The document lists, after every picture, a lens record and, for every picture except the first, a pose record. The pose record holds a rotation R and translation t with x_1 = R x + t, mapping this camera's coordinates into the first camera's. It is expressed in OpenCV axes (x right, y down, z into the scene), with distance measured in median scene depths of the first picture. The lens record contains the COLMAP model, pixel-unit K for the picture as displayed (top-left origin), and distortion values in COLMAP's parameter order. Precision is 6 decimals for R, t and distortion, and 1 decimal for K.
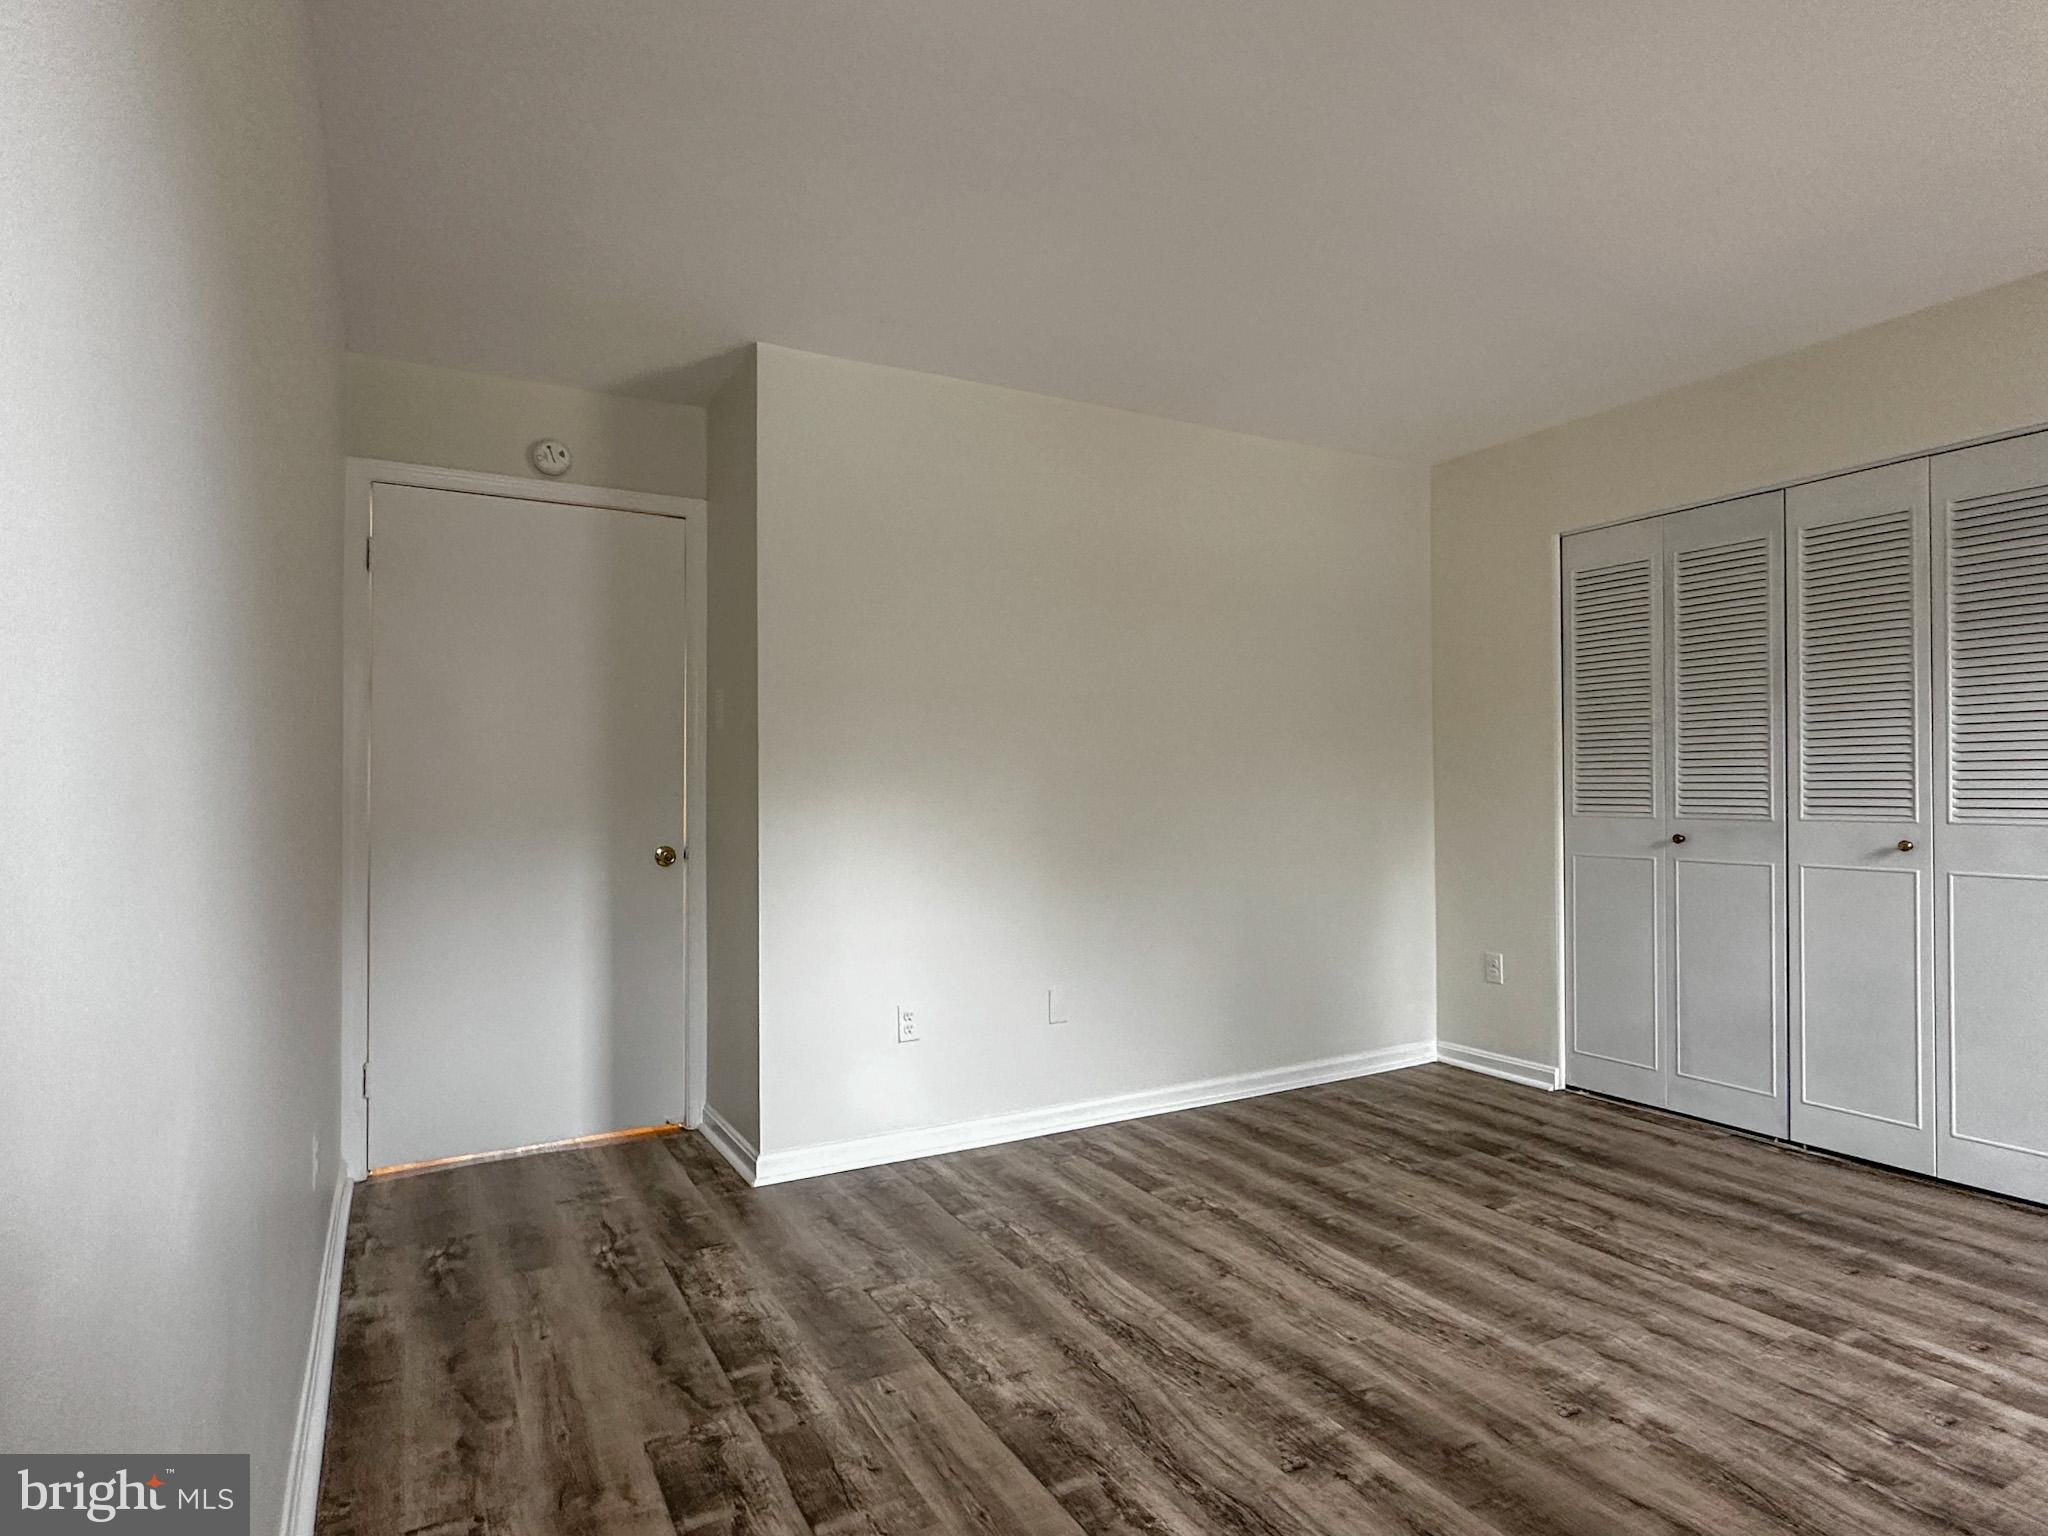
lens RADIAL K [[1115.8, 0, 1011.0], [0, 1115.8, 776.1], [0, 0, 1]] dist [-0.000138, 0.000222]
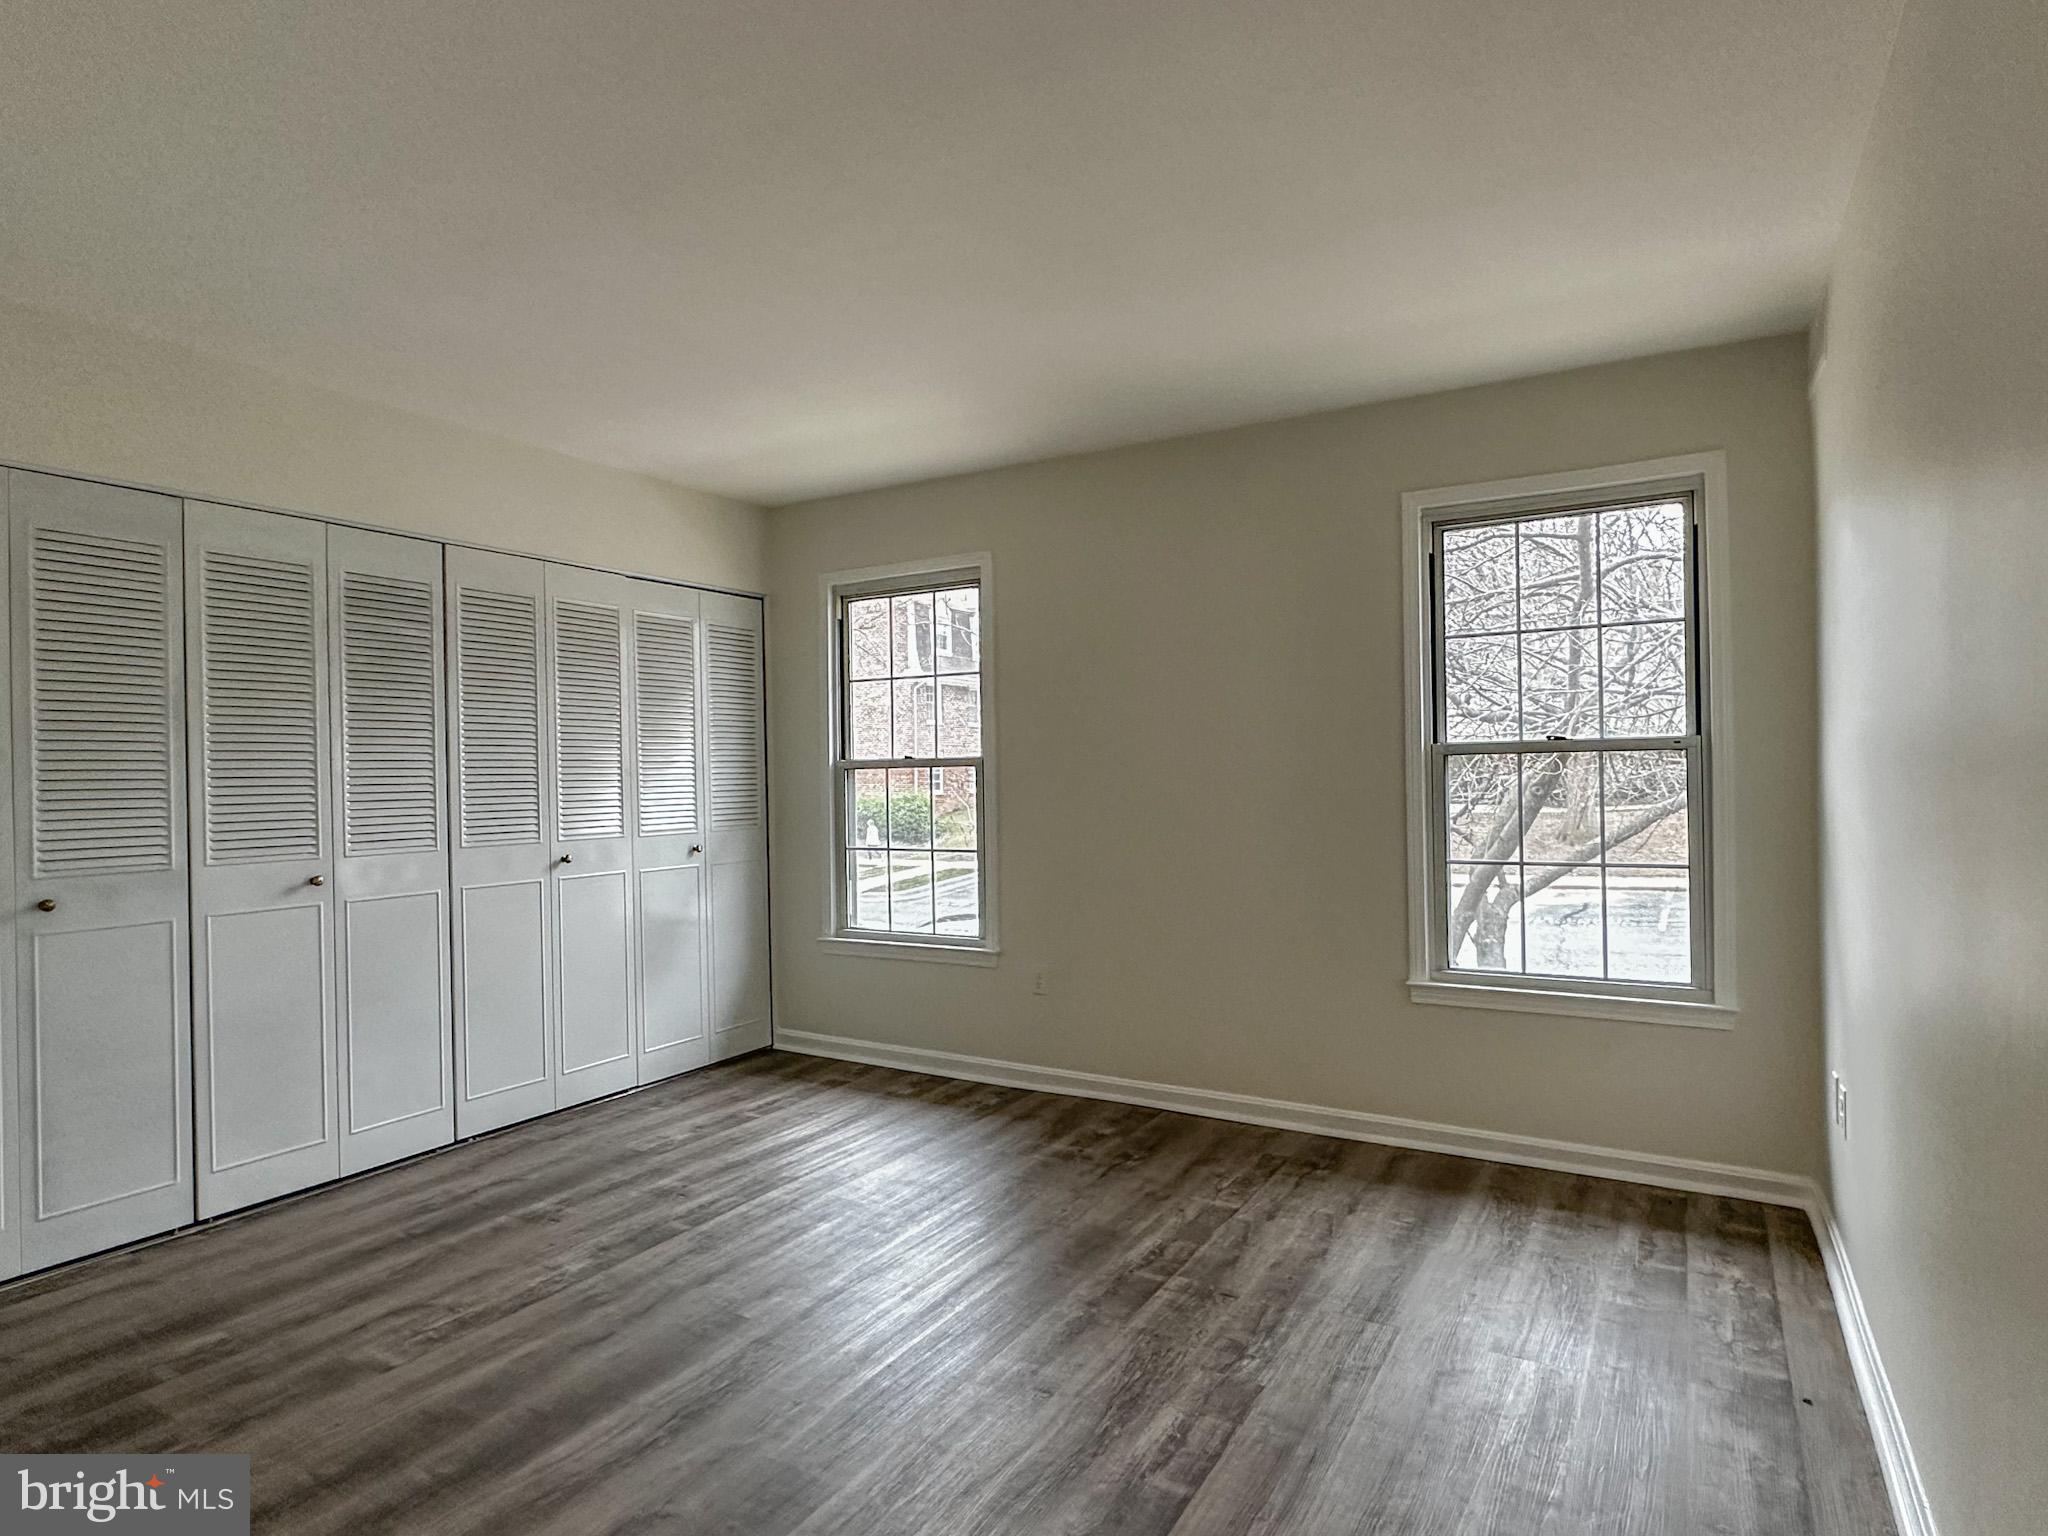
lens RADIAL K [[1115.8, 0, 1022.8], [0, 1115.8, 773.4], [0, 0, 1]] dist [-0.000138, 0.000222]
pose [[-0.512222, 0.014036, 0.858738, -0.473018], [0.008091, 0.999901, -0.011517, -0.023029], [-0.858815, 0.001049, -0.512285, 0.988595]]
